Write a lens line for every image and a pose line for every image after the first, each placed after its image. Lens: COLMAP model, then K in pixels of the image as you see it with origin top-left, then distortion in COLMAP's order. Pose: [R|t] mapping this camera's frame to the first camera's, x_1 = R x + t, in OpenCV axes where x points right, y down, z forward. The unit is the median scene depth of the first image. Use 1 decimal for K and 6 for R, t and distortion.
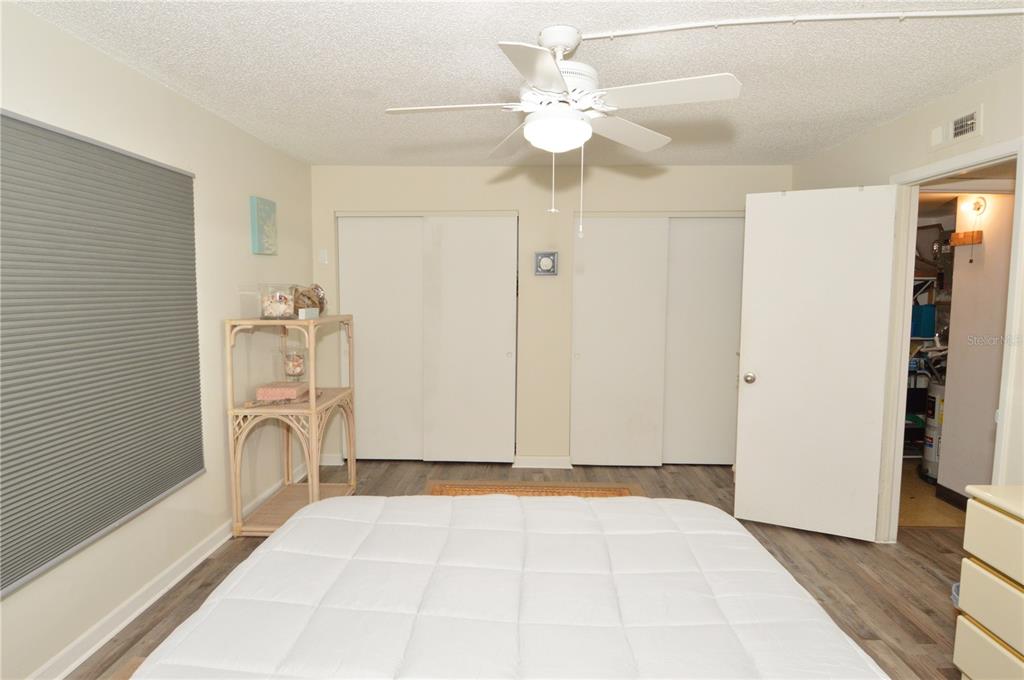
lens RADIAL K [[566.8, 0, 513.7], [0, 566.8, 335.0], [0, 0, 1]] dist [0.024054, -0.034829]
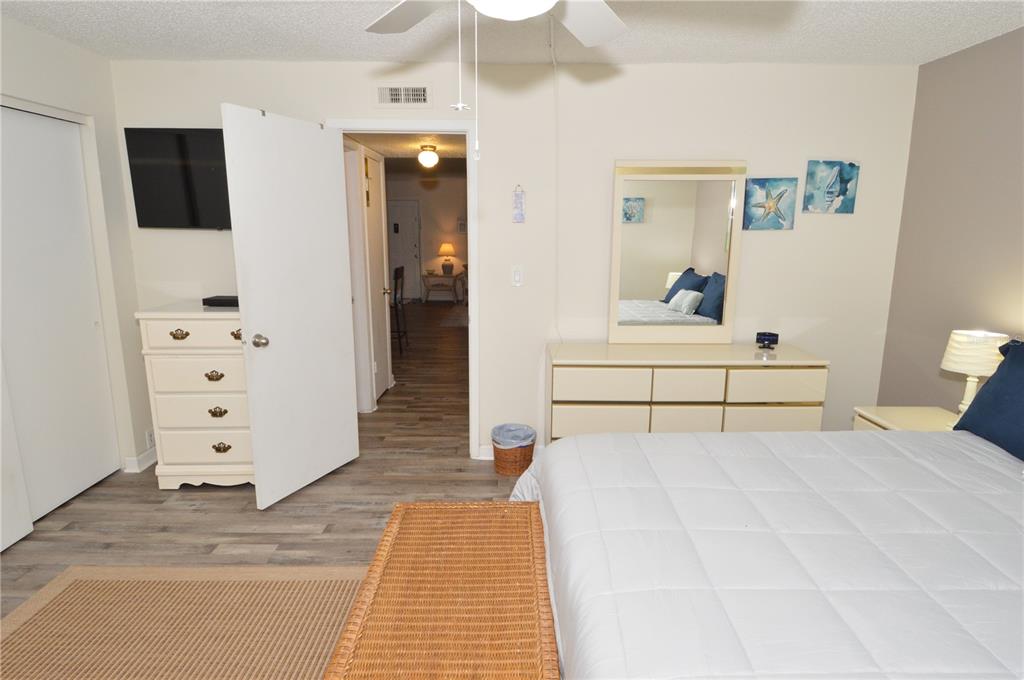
lens RADIAL K [[539.8, 0, 514.1], [0, 539.8, 334.3], [0, 0, 1]] dist [0.018509, -0.028369]
pose [[-0.036298, -0.199087, 0.979309, -0.340394], [0.075701, 0.976592, 0.201341, -0.059228], [-0.996470, 0.081443, -0.020377, 0.612999]]
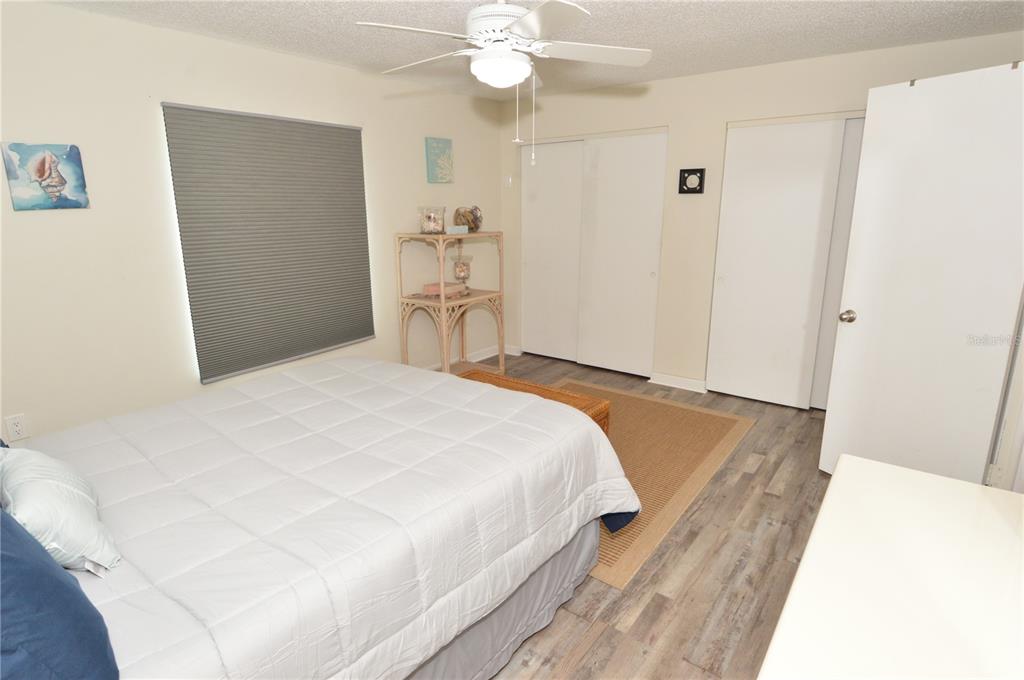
lens RADIAL K [[555.8, 0, 509.5], [0, 555.8, 338.8], [0, 0, 1]] dist [0.025690, -0.033000]
pose [[0.808790, 0.131625, -0.573178, 0.463561], [-0.040142, 0.984714, 0.169488, -0.012963], [0.586726, -0.114071, 0.801711, 0.035321]]
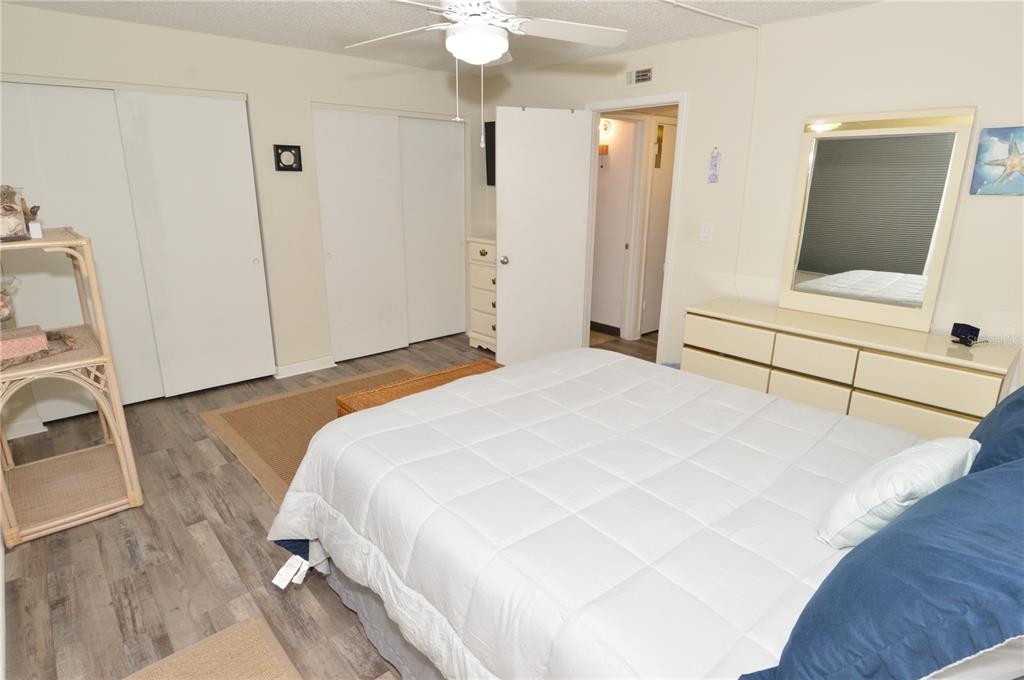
lens RADIAL K [[548.0, 0, 519.6], [0, 548.0, 335.6], [0, 0, 1]] dist [0.012138, -0.020437]
pose [[0.719922, -0.188537, 0.667957, -0.390259], [0.051290, 0.974218, 0.219702, -0.026343], [-0.692158, -0.123909, 0.711030, 0.079428]]
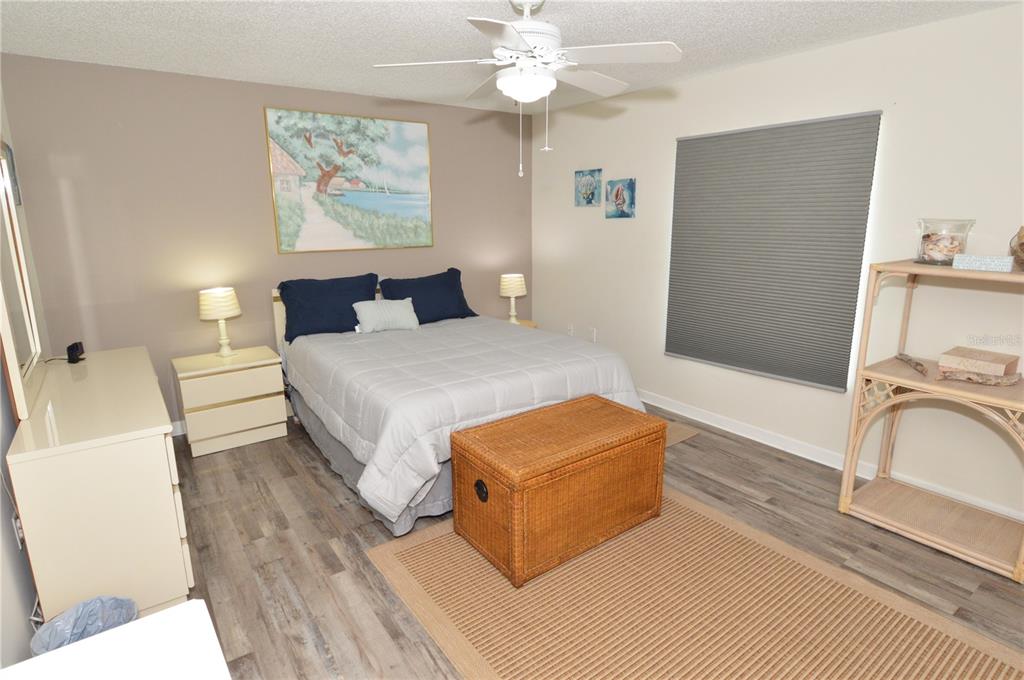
lens RADIAL K [[529.6, 0, 506.9], [0, 529.6, 341.7], [0, 0, 1]] dist [0.017477, -0.026354]
pose [[-0.800031, 0.136537, -0.584215, 0.461269], [-0.048750, 0.955746, 0.290126, -0.100039], [0.597974, 0.260590, -0.757971, 1.109191]]
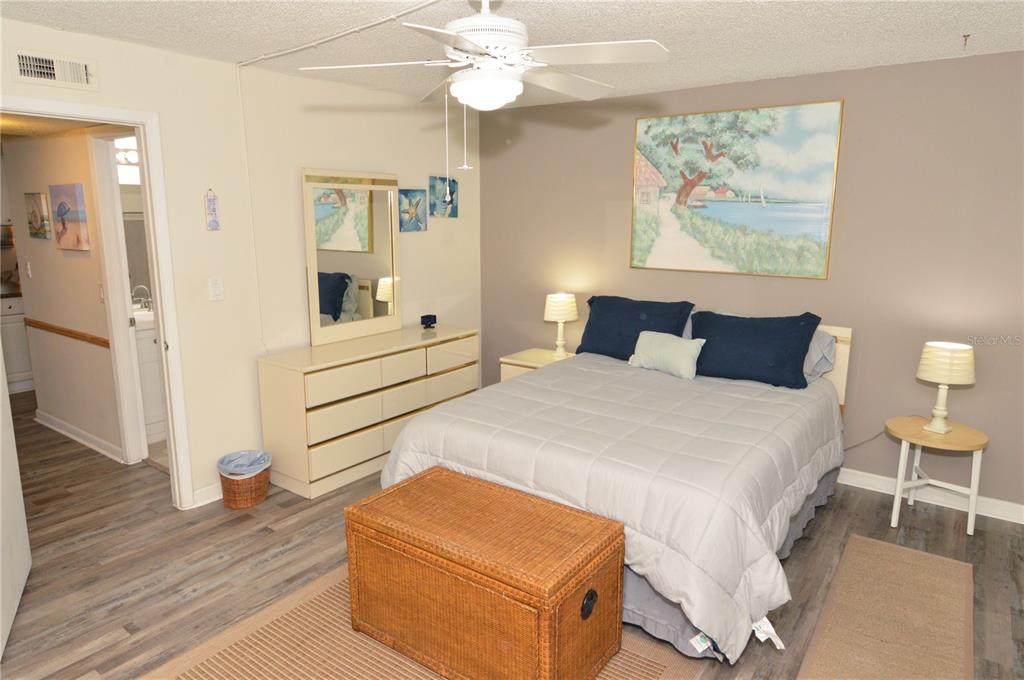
lens RADIAL K [[634.0, 0, 512.0], [0, 634.0, 340.0], [0, 0, 1]] dist [-0.003065, -0.002704]
pose [[-0.824980, -0.121979, 0.551841, -0.336691], [0.035113, 0.963482, 0.265461, -0.136489], [-0.564070, 0.238377, -0.790570, 1.103768]]
